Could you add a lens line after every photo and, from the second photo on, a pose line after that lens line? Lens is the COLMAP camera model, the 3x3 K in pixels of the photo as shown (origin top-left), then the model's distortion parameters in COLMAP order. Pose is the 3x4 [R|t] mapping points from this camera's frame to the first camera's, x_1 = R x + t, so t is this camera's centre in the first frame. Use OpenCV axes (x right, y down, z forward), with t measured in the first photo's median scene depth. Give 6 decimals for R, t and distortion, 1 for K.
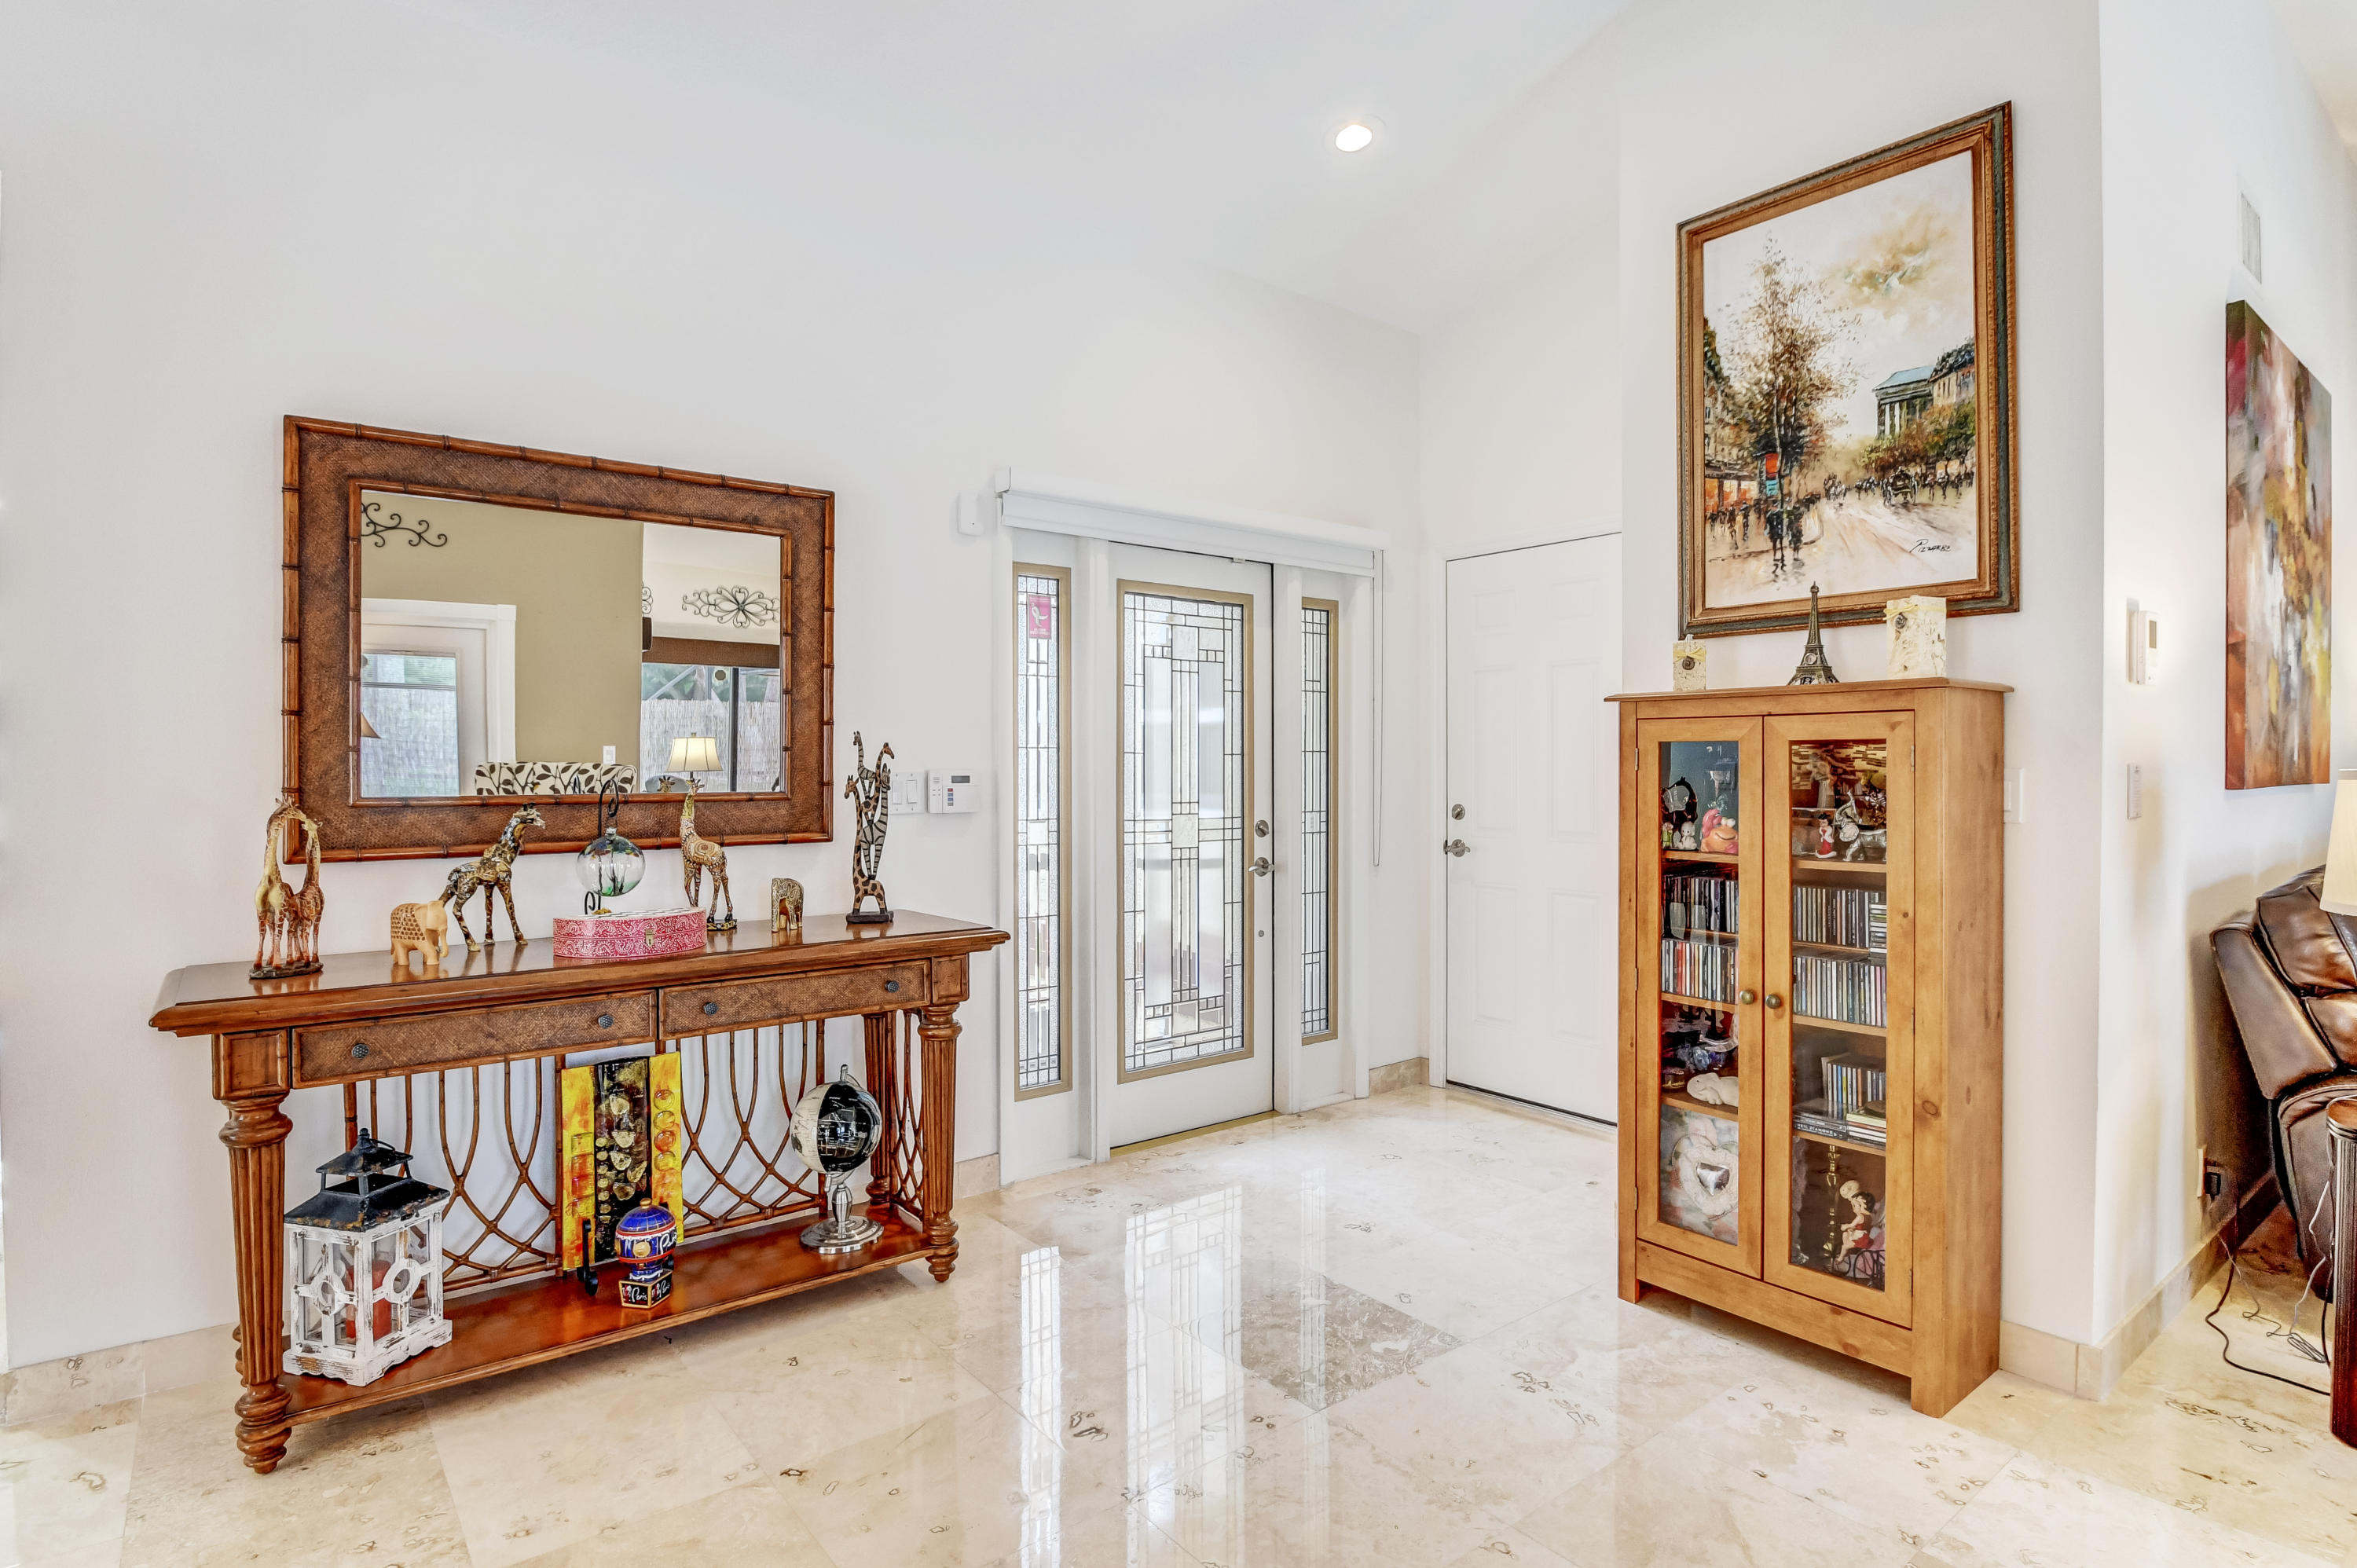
lens RADIAL K [[1215.5, 0, 1172.7], [0, 1215.5, 771.1], [0, 0, 1]] dist [-0.004548, -0.001515]
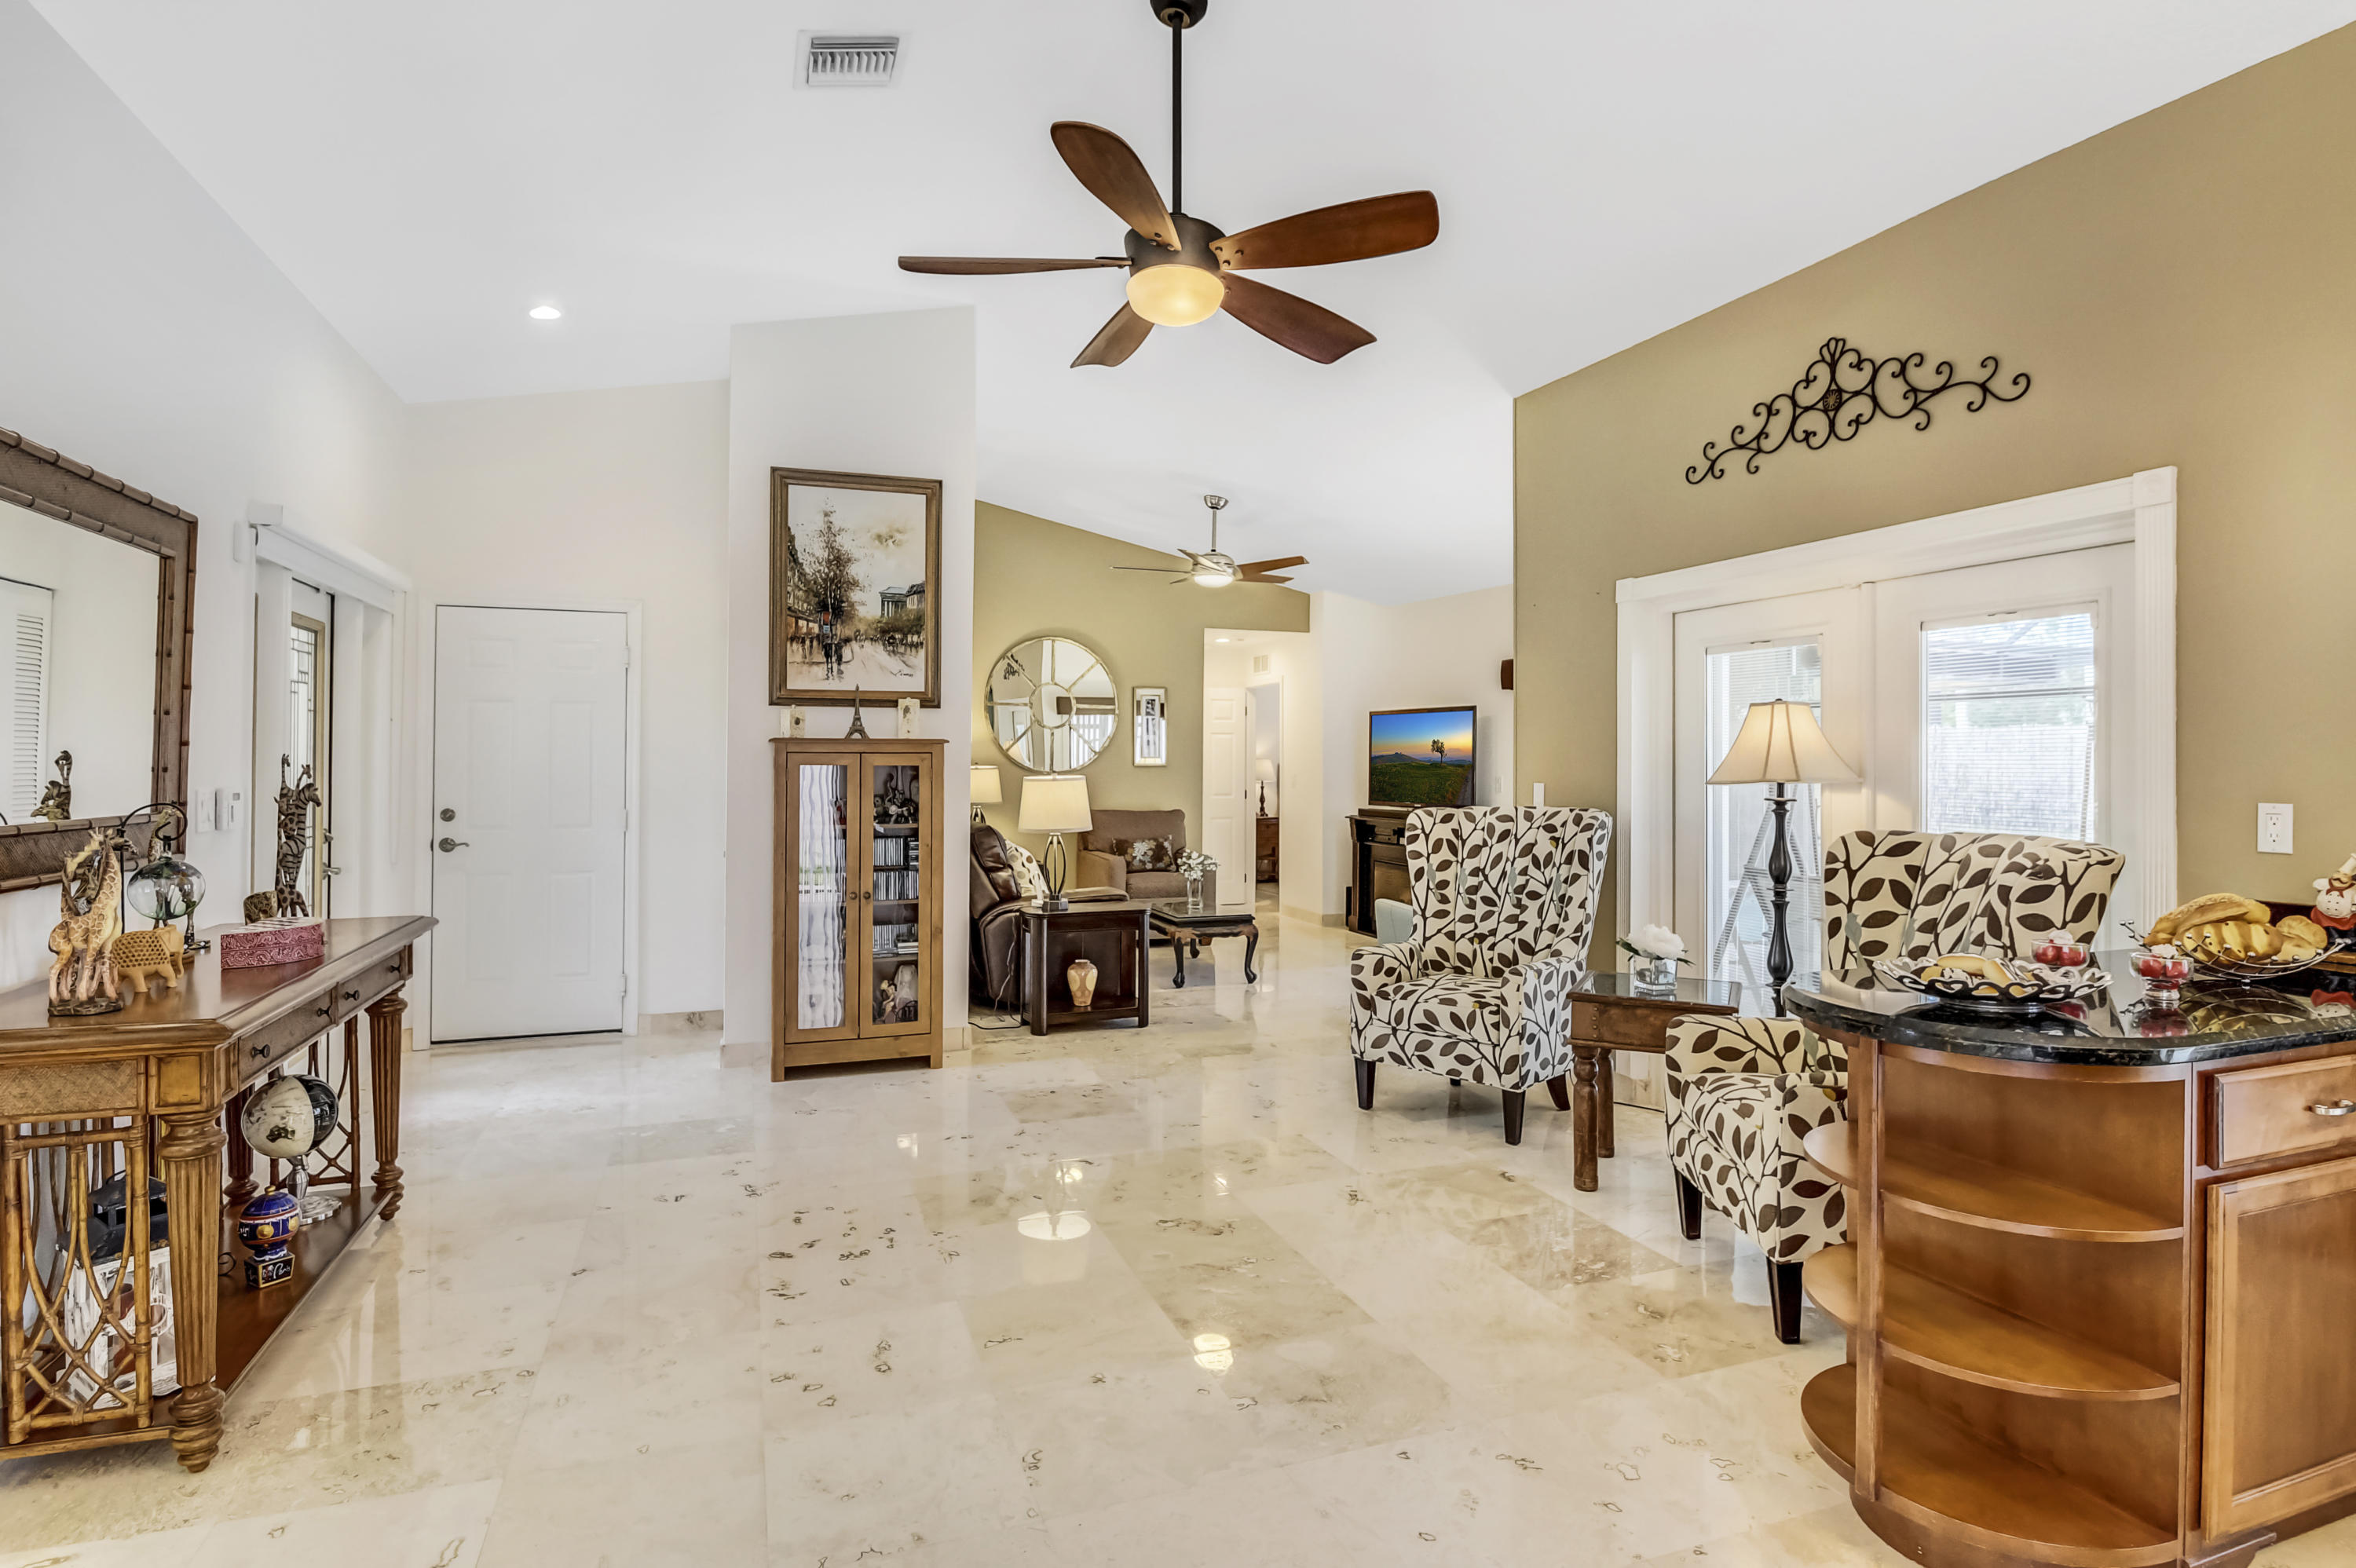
lens RADIAL K [[1214.9, 0, 1172.2], [0, 1214.9, 771.1], [0, 0, 1]] dist [-0.004548, -0.001515]
pose [[0.324879, -0.006575, 0.945733, -1.142871], [0.003222, 0.999978, 0.005846, -0.024728], [-0.945750, 0.001148, 0.324893, -0.118397]]
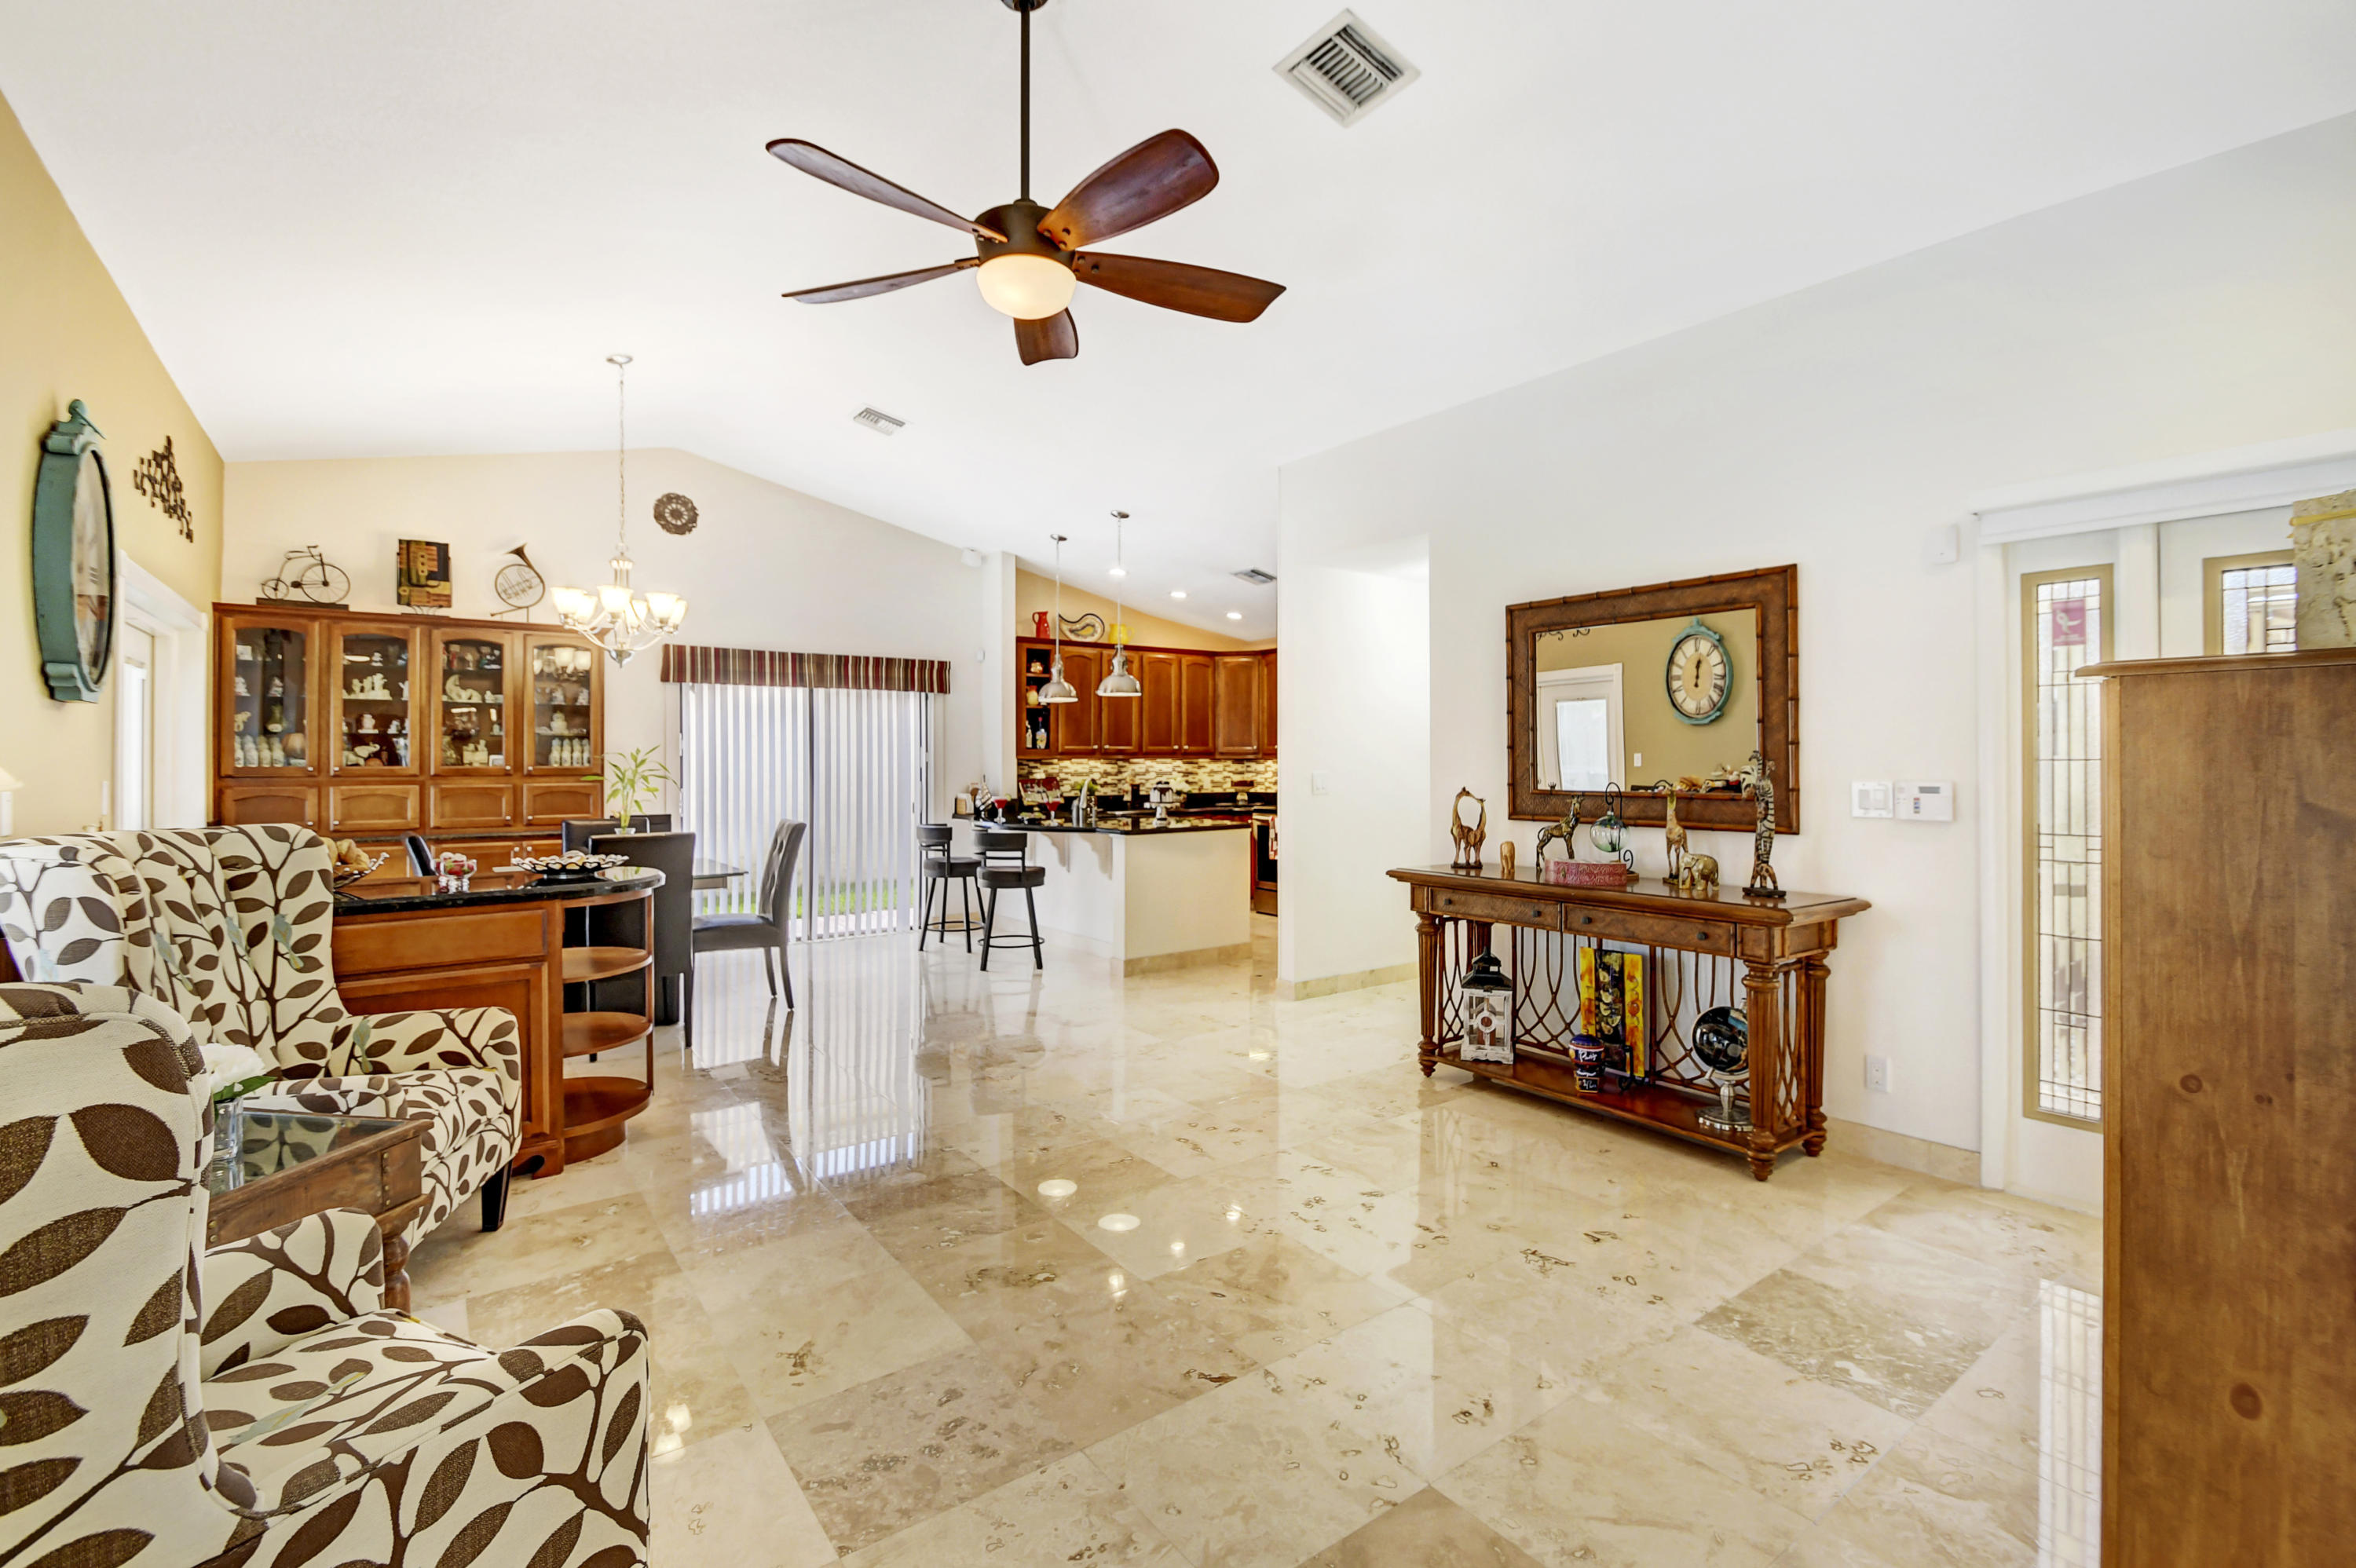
lens RADIAL K [[1062.6, 0, 1199.4], [0, 1062.6, 765.6], [0, 0, 1]] dist [-0.001666, -0.000426]
pose [[-0.023523, 0.005796, -0.999706, 0.998263], [-0.003475, 0.999977, 0.005879, -0.023216], [0.999717, 0.003612, -0.023502, 0.457347]]
